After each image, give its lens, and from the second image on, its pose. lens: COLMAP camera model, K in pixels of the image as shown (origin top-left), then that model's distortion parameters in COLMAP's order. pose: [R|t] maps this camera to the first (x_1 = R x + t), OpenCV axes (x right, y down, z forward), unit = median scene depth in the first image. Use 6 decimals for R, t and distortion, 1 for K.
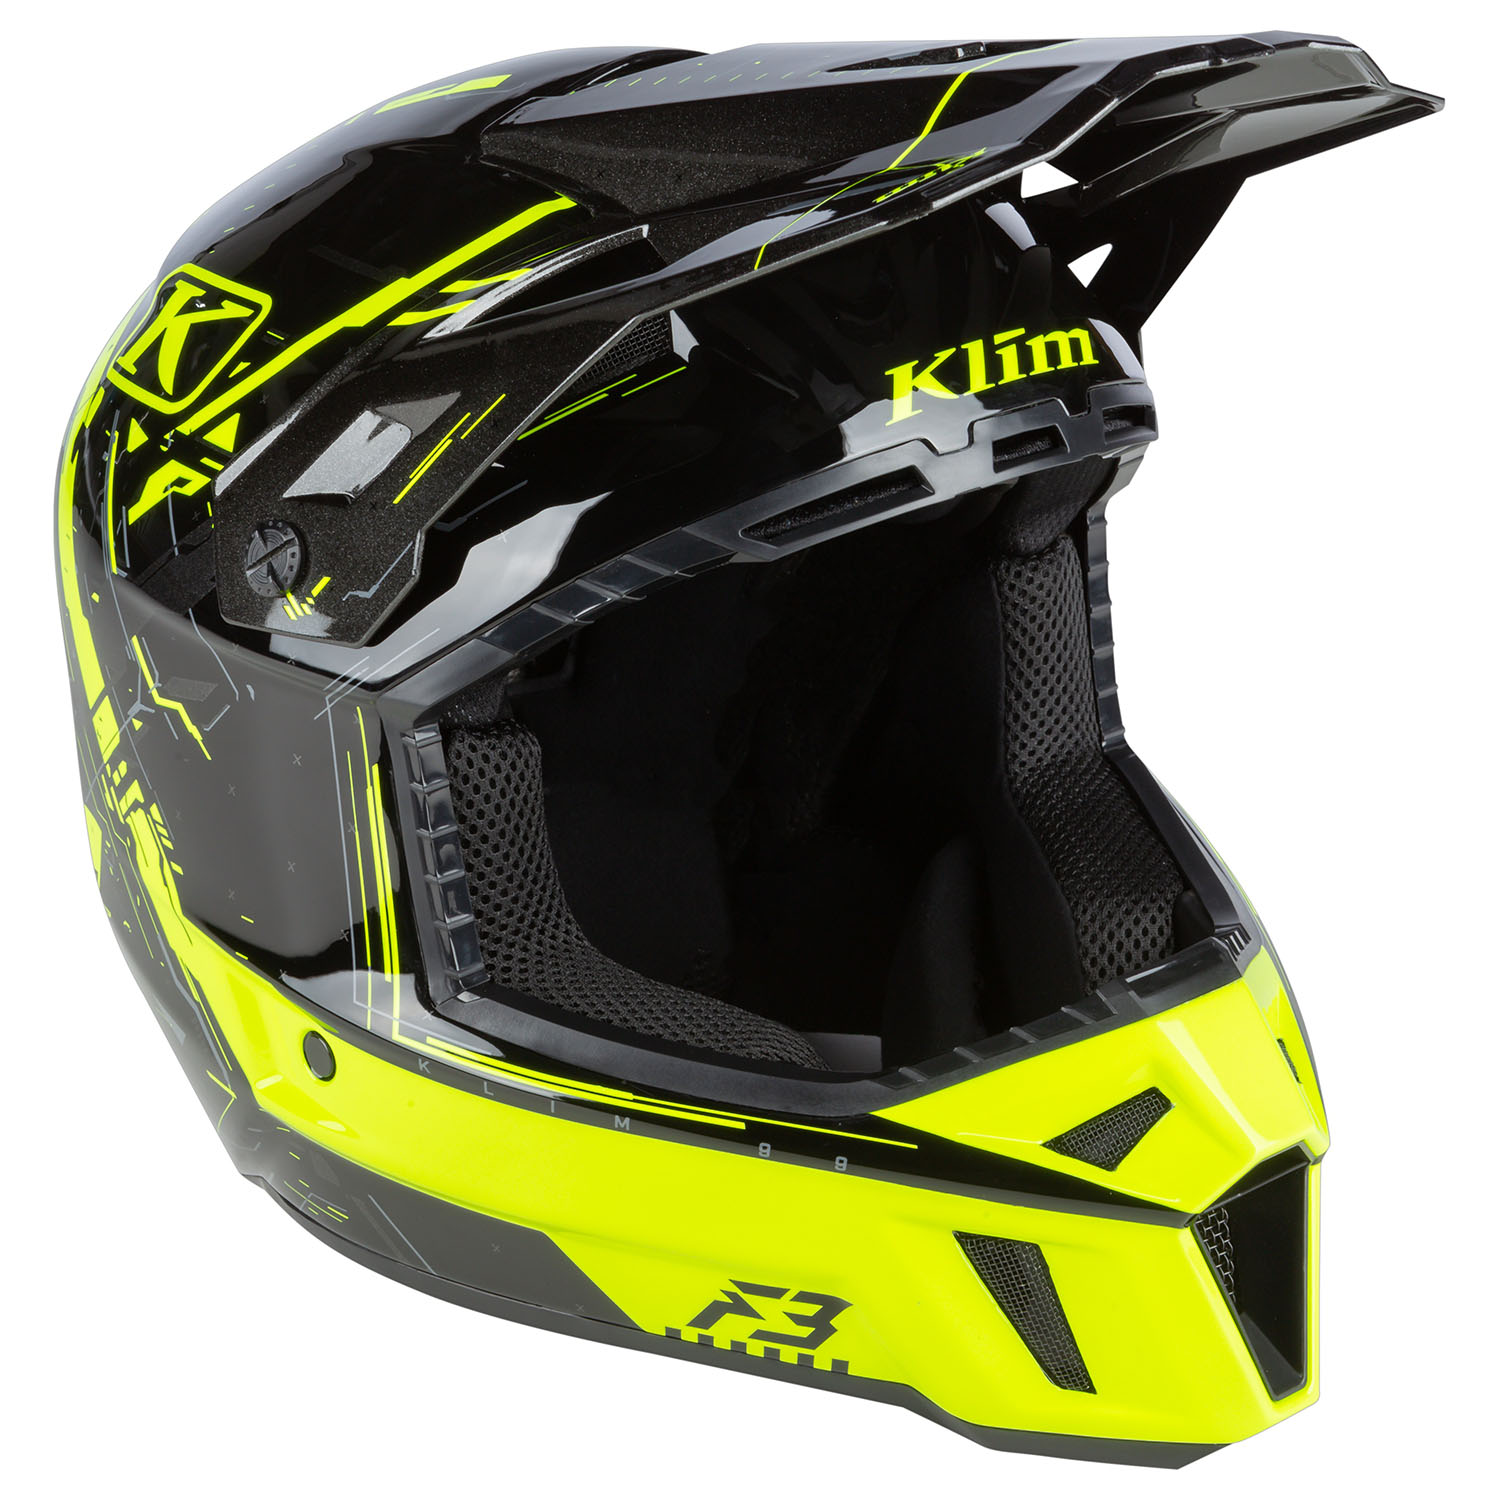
lens RADIAL K [[4317.0, 0, 742.2], [0, 4317.0, 749.2], [0, 0, 1]] dist [0.013175, 0.000000]
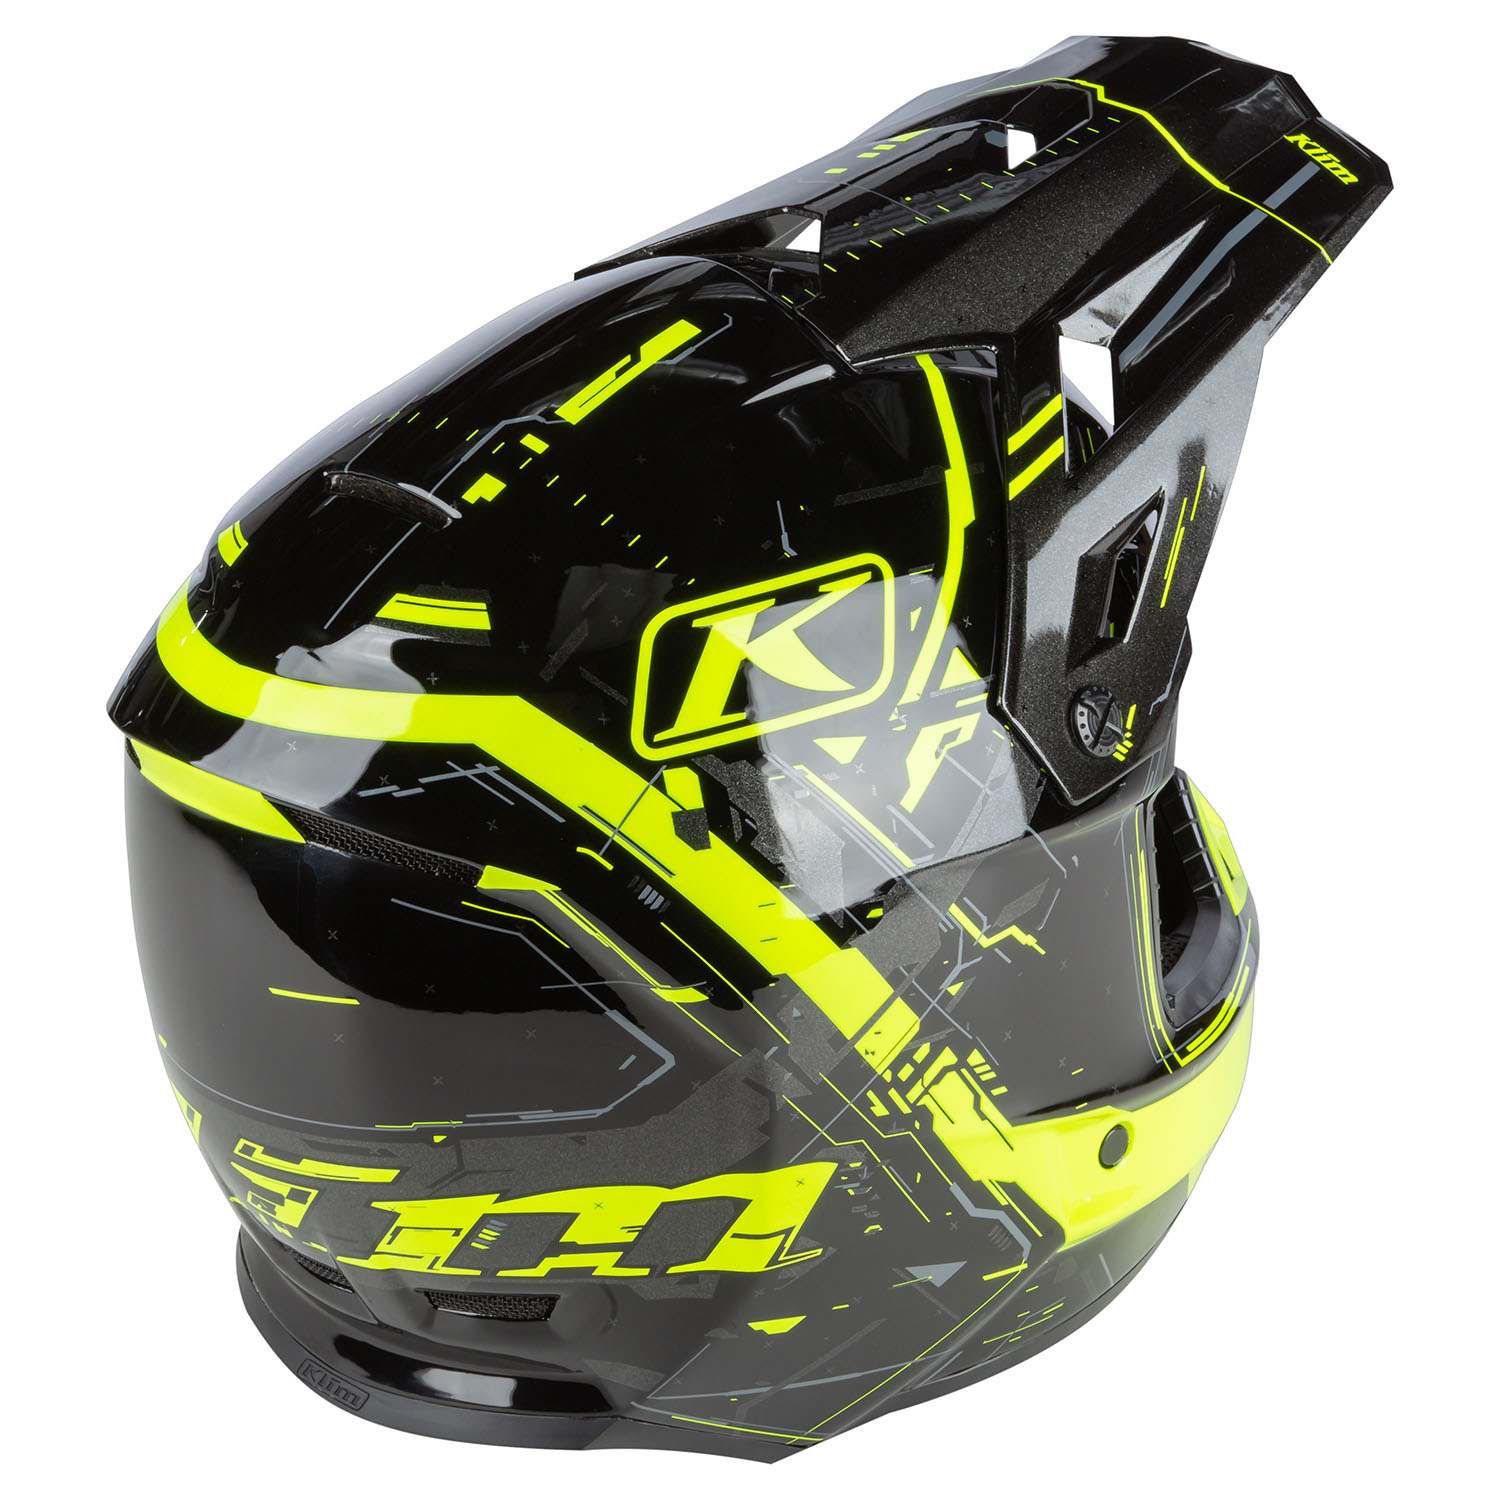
lens RADIAL K [[4080.0, 0, 755.4], [0, 4080.0, 747.0], [0, 0, 1]] dist [-0.072177, 0.000000]
pose [[-0.015254, -0.364857, 0.930939, -1.075457], [0.365601, 0.864541, 0.344825, -0.428068], [-0.930647, 0.345612, 0.120204, 0.969059]]
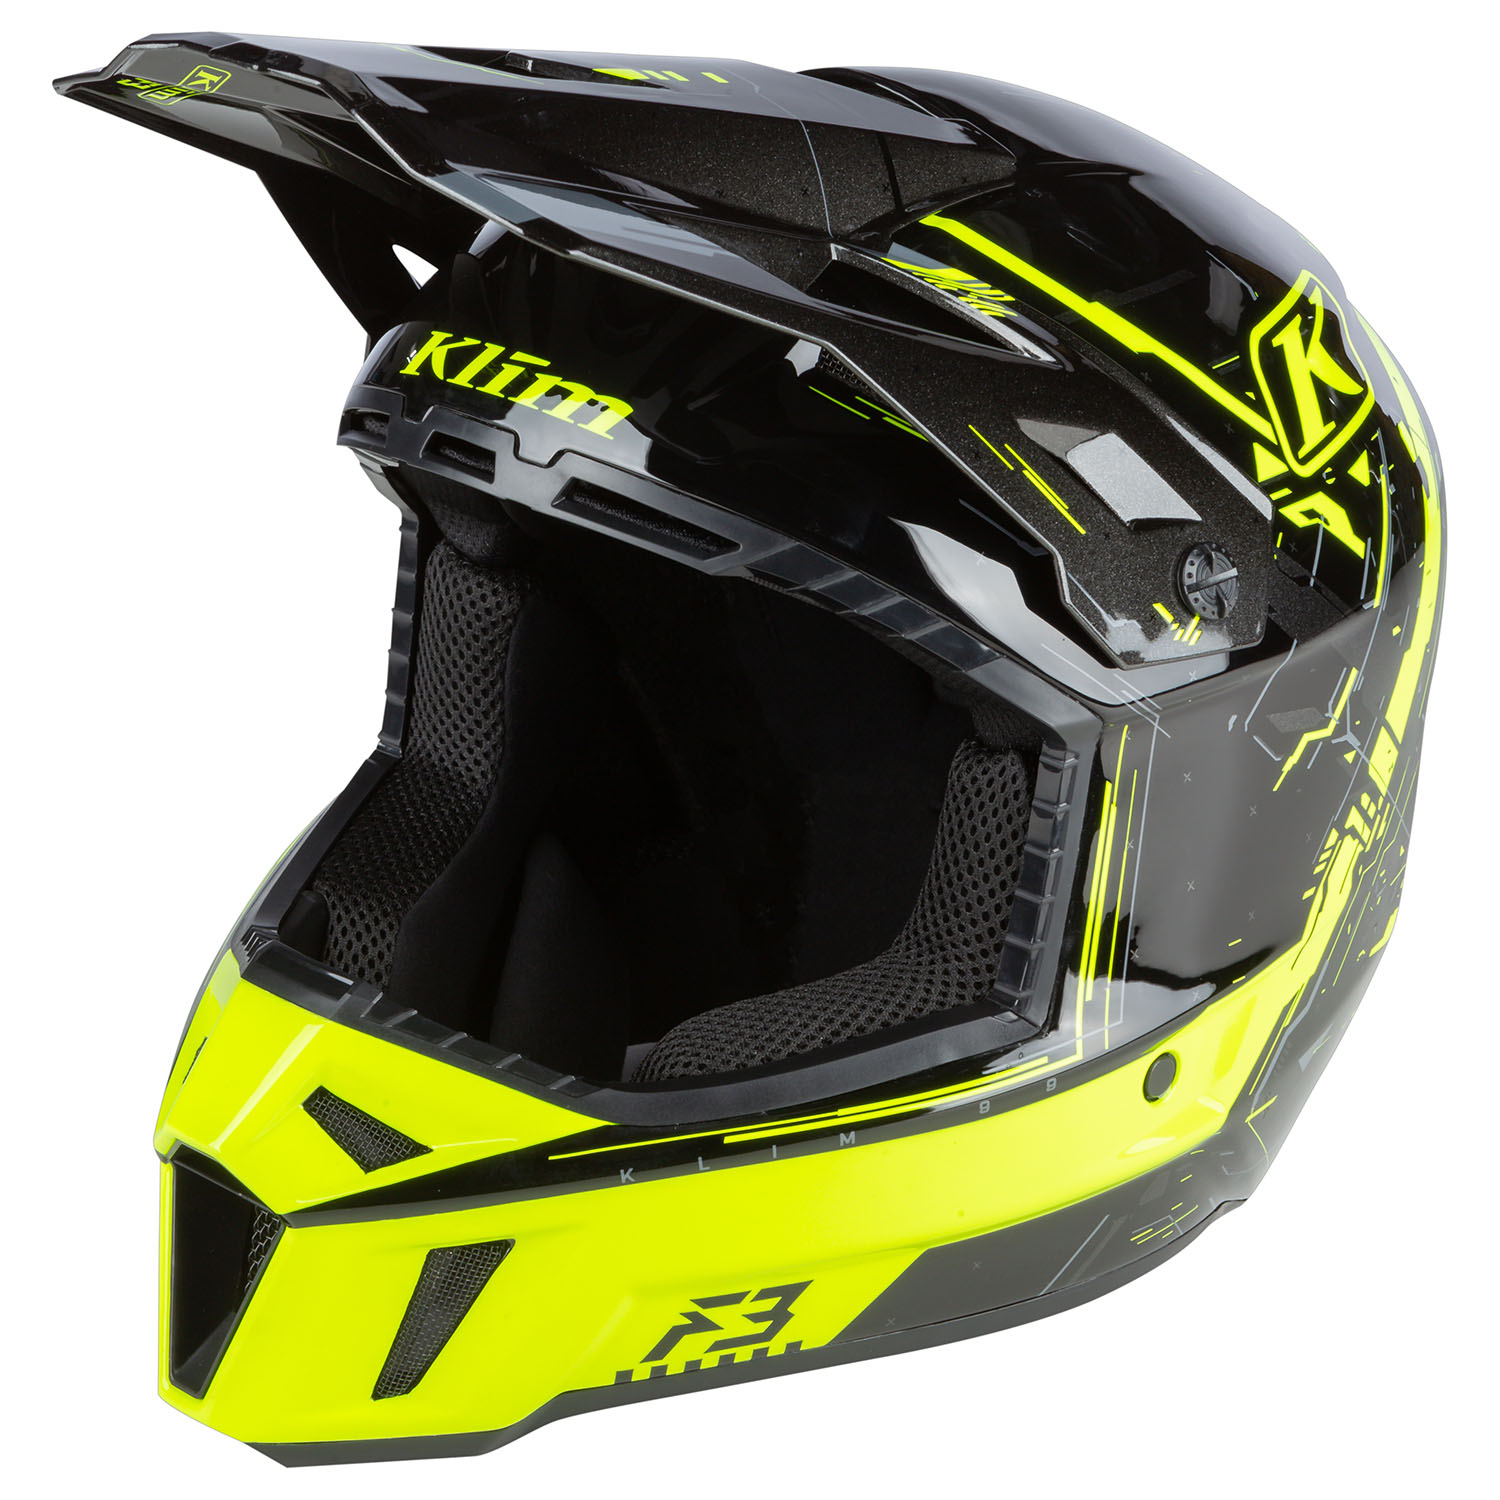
lens RADIAL K [[4317.0, 0, 741.3], [0, 4317.0, 758.2], [0, 0, 1]] dist [0.013175, 0.000000]
pose [[0.017022, 0.364729, -0.930958, 1.035022], [-0.373076, 0.866166, 0.332523, -0.369636], [0.927645, 0.341658, 0.150816, 0.936271]]
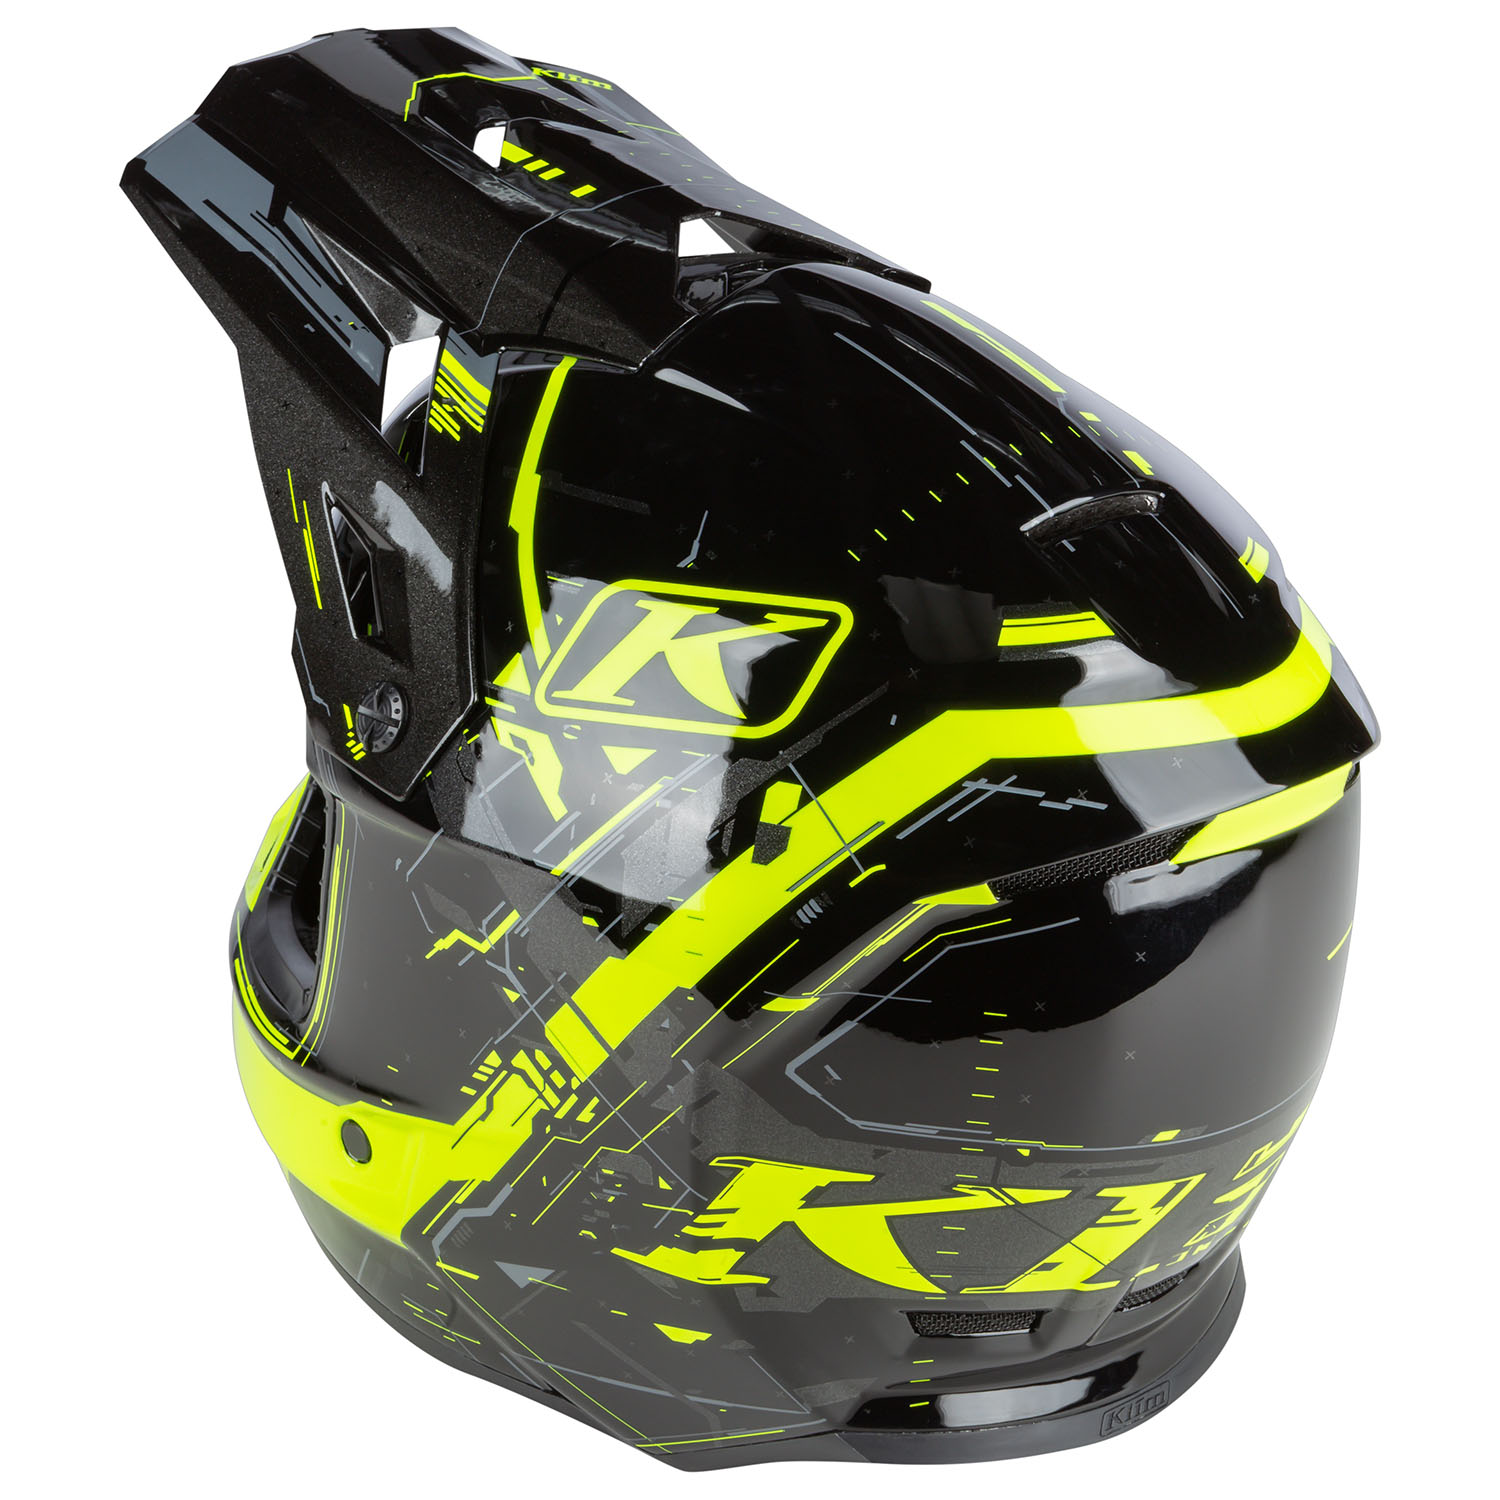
lens RADIAL K [[4080.0, 0, 747.9], [0, 4080.0, 750.6], [0, 0, 1]] dist [-0.072177, 0.000000]
pose [[-0.999807, -0.014097, -0.013673, 0.001029], [-0.019633, 0.733513, 0.679391, -0.808064], [0.000452, 0.679529, -0.733649, 1.940780]]
